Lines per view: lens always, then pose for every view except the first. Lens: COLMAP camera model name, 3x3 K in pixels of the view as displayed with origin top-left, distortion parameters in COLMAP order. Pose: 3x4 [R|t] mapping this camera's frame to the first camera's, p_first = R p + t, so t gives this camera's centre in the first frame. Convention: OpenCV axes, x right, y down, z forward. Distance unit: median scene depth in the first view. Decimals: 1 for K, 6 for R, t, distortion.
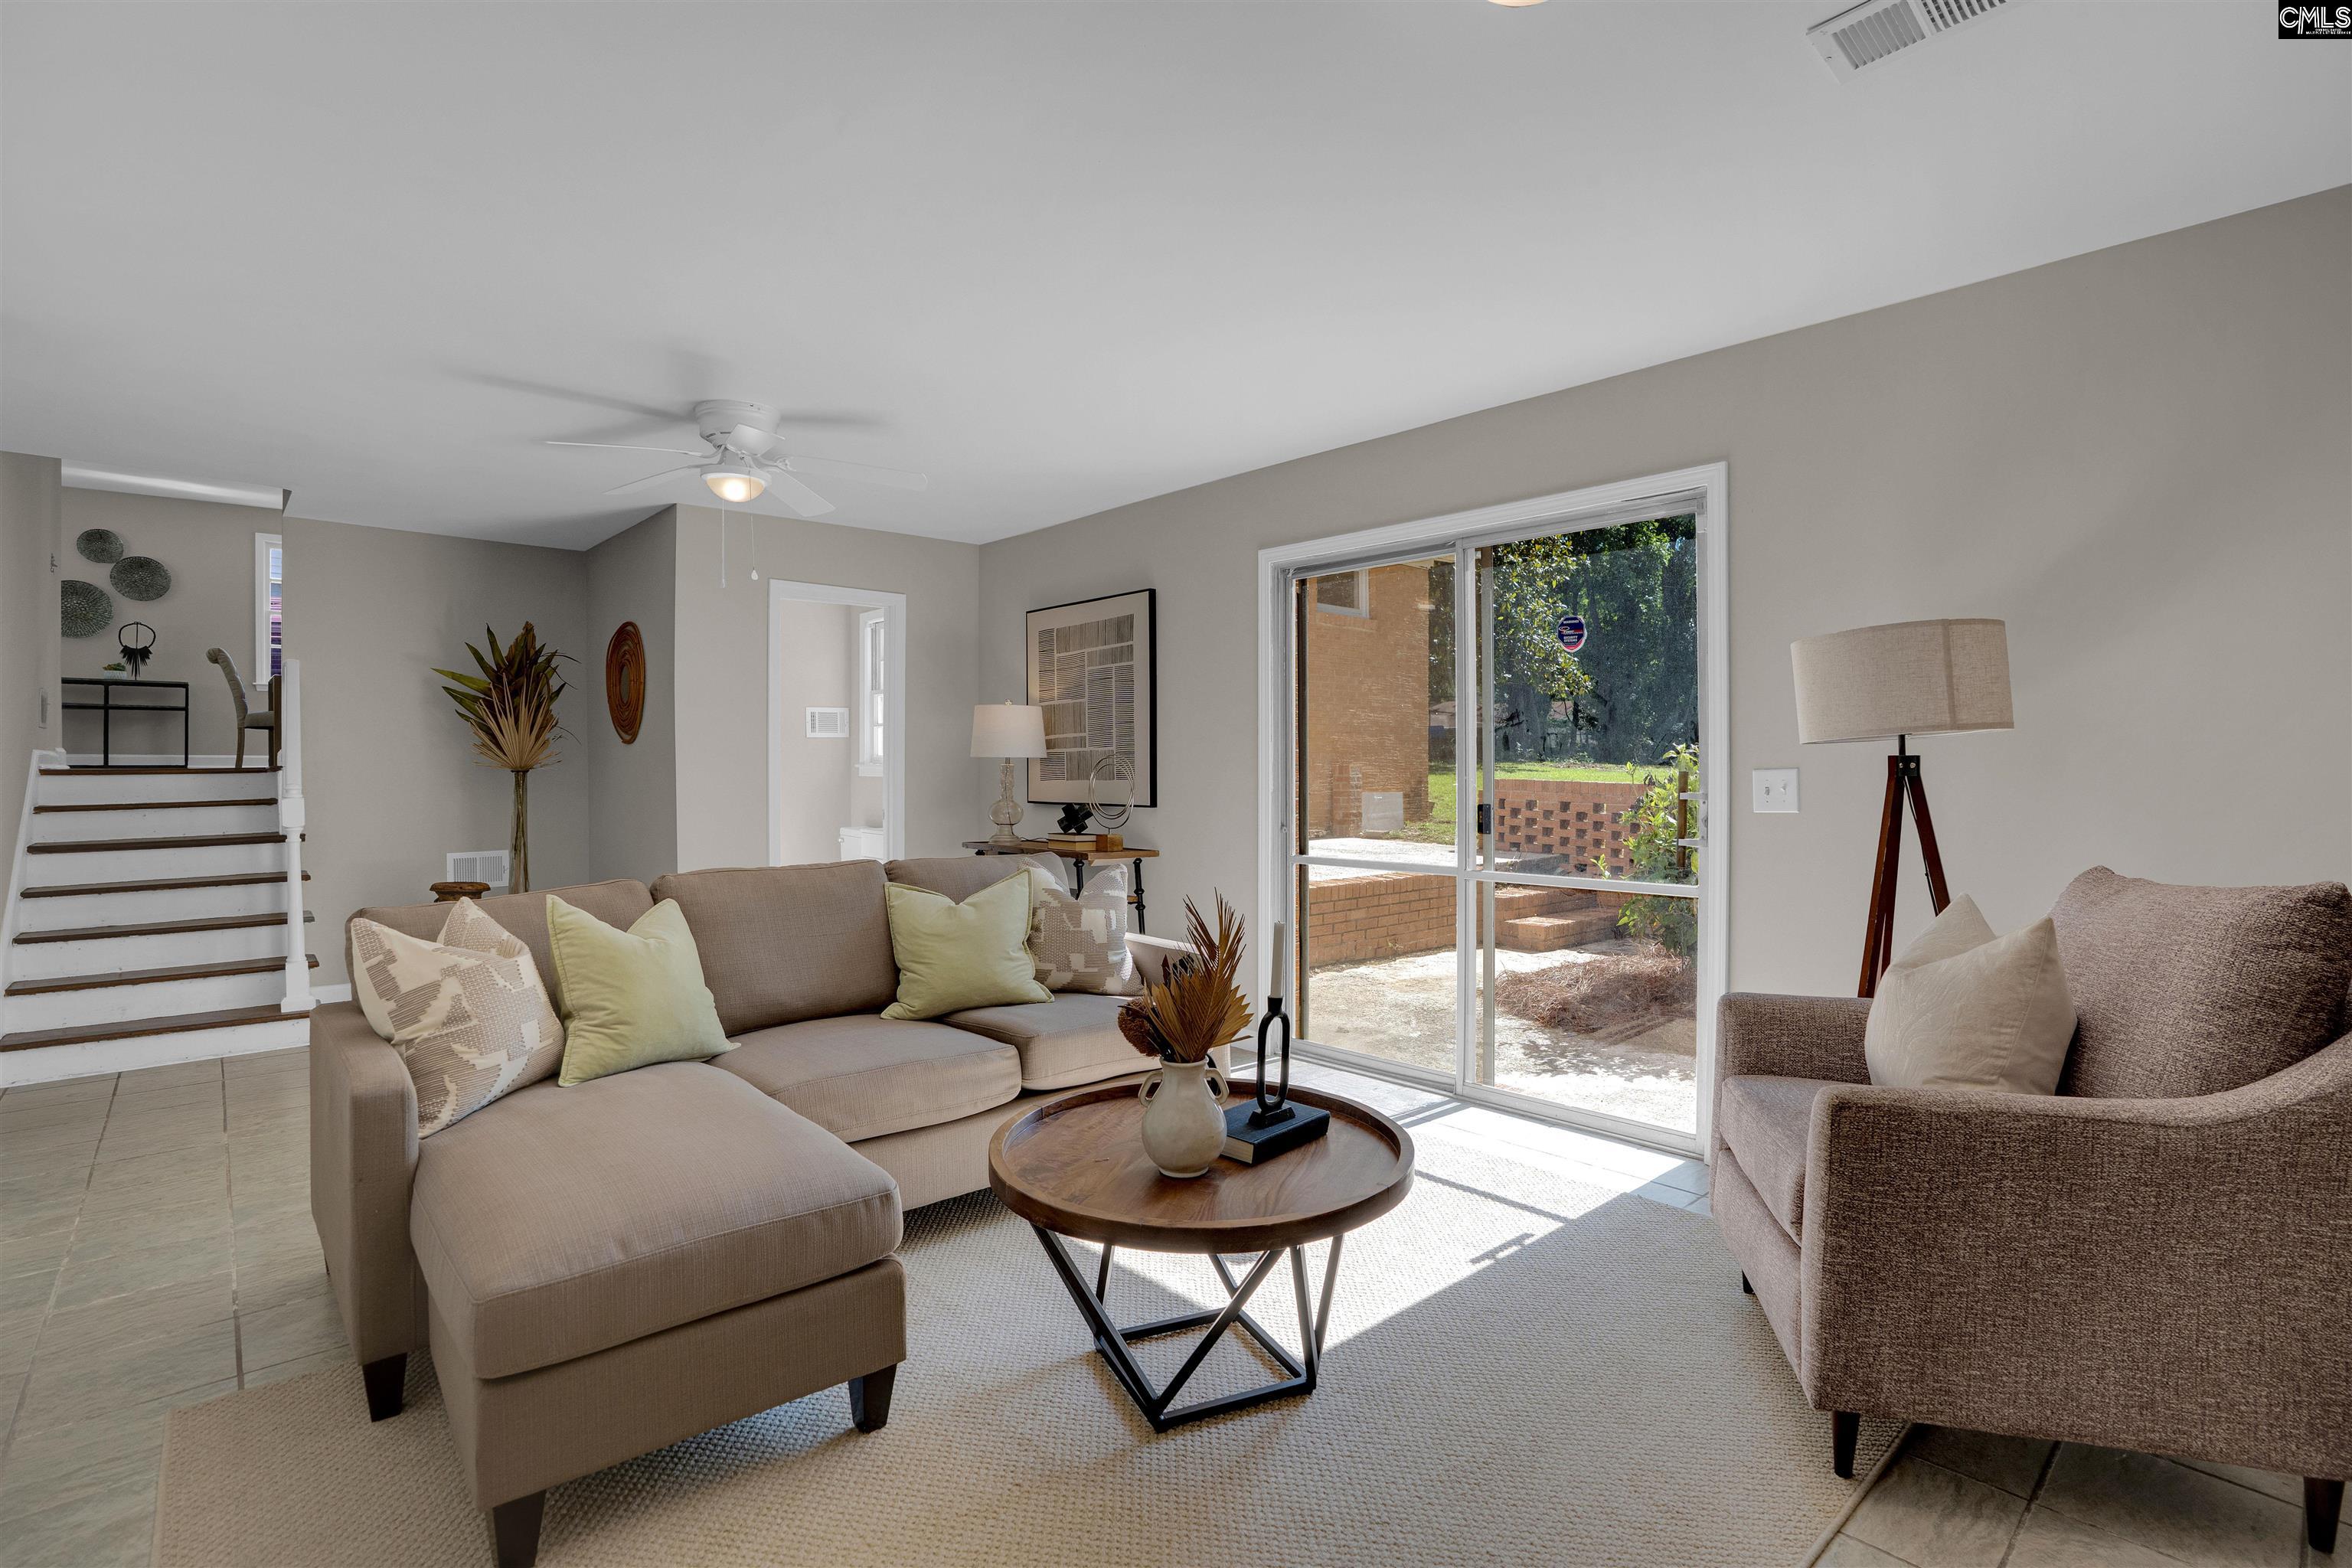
lens RADIAL K [[1143.1, 0, 1196.0], [0, 1143.1, 757.6], [0, 0, 1]] dist [-0.048103, 0.017964]
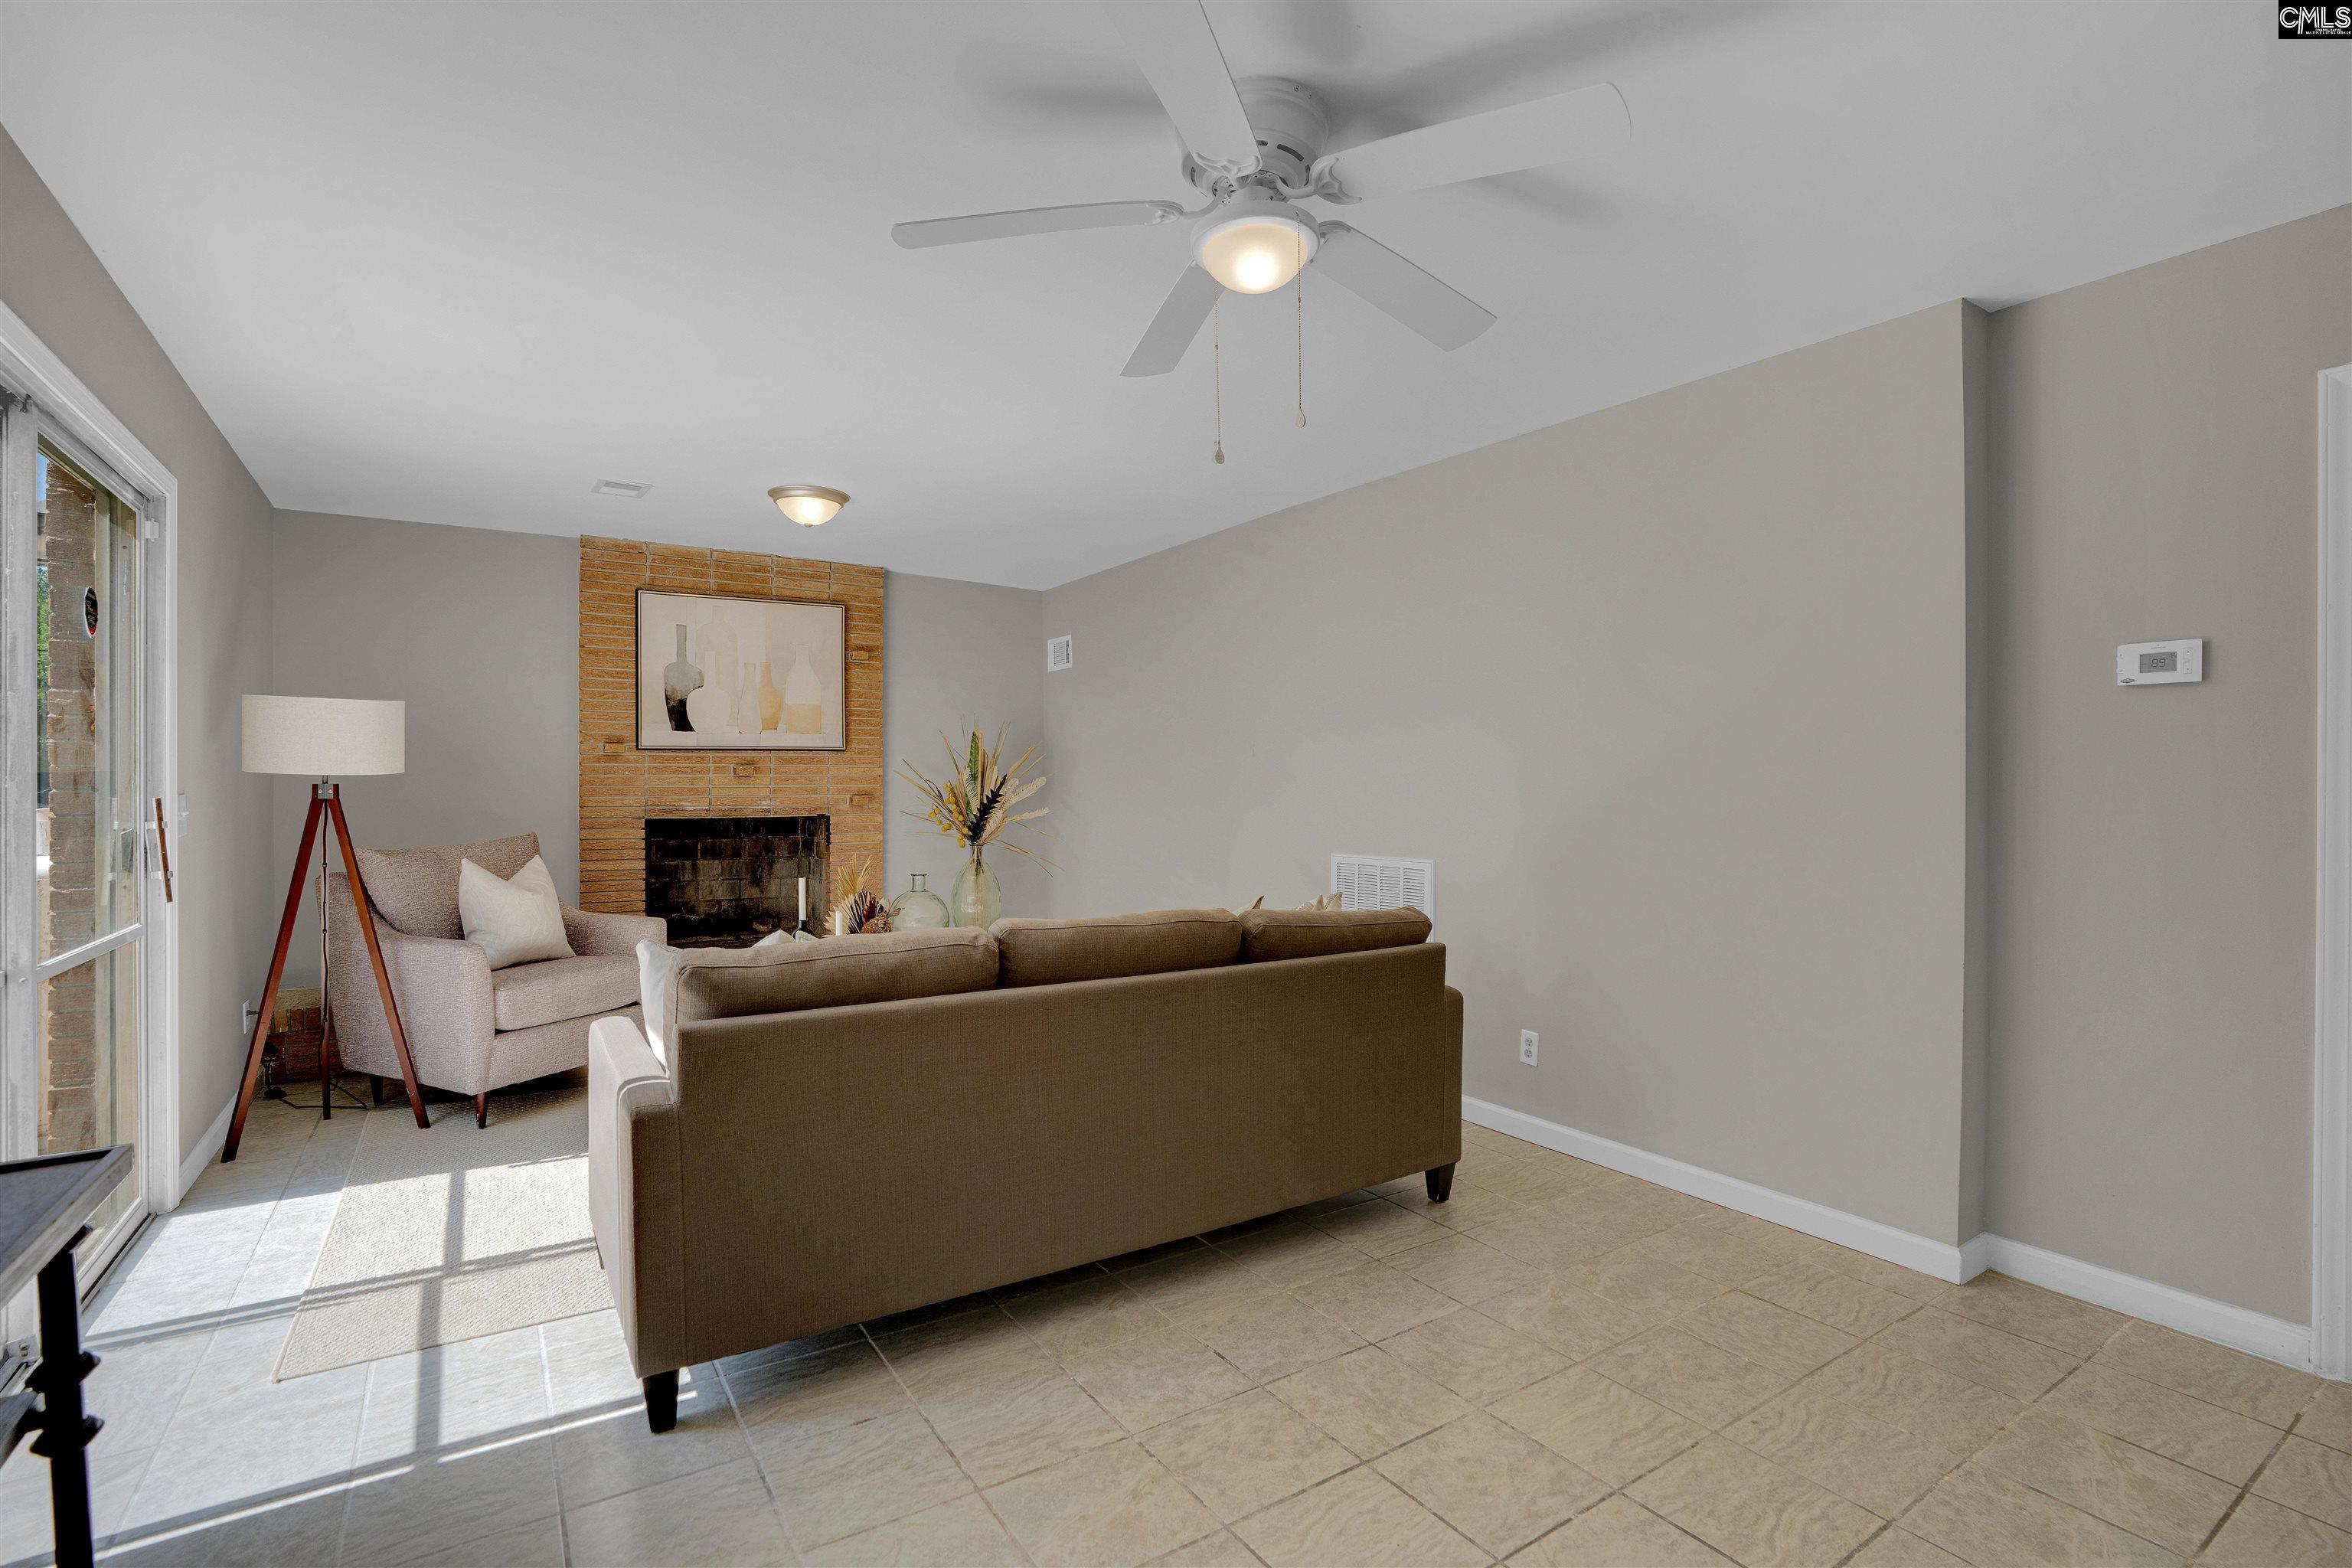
lens RADIAL K [[1084.9, 0, 1176.0], [0, 1084.9, 784.0], [0, 0, 1]] dist [-0.047690, 0.016903]
pose [[-0.987742, -0.000879, 0.156094, -0.312143], [-0.001871, 0.999979, -0.006205, 0.002910], [-0.156085, -0.006421, -0.987723, 1.034195]]
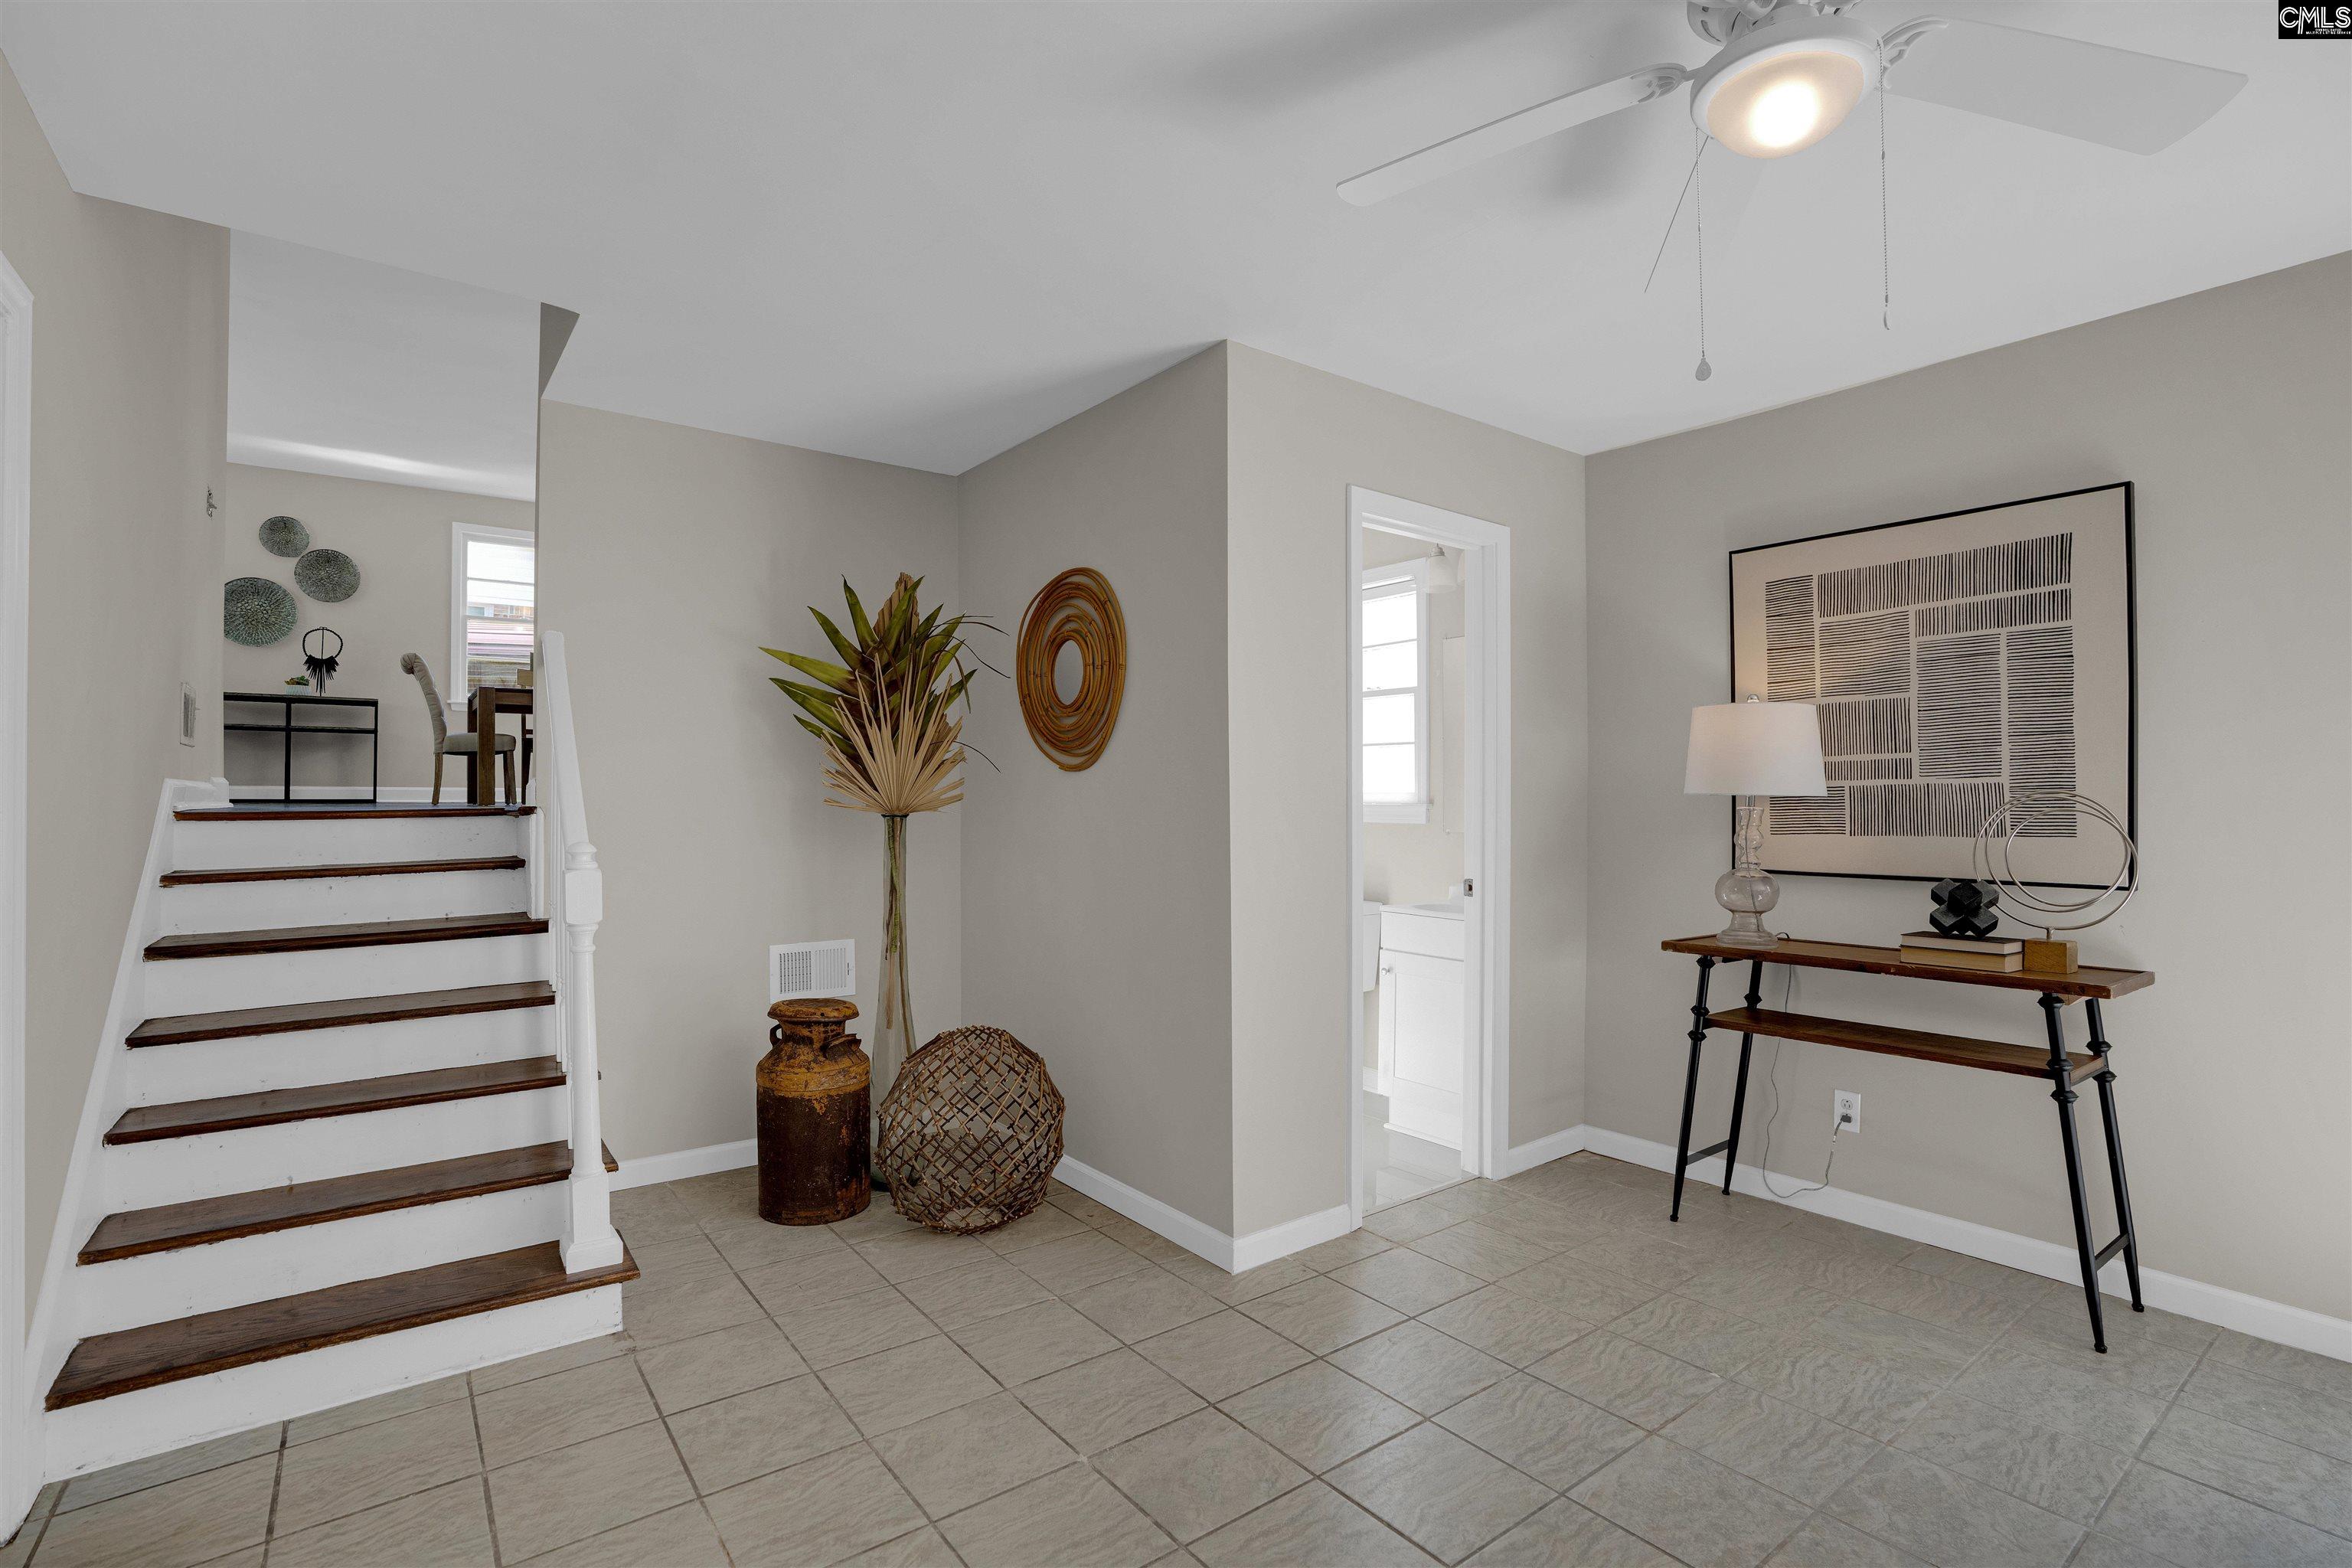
lens RADIAL K [[1099.9, 0, 1166.9], [0, 1099.9, 783.3], [0, 0, 1]] dist [-0.072639, 0.026977]
pose [[0.995951, 0.001834, -0.089882, -0.405194], [-0.002442, 0.999975, -0.006656, -0.002030], [0.089867, 0.006849, 0.995930, 0.427164]]
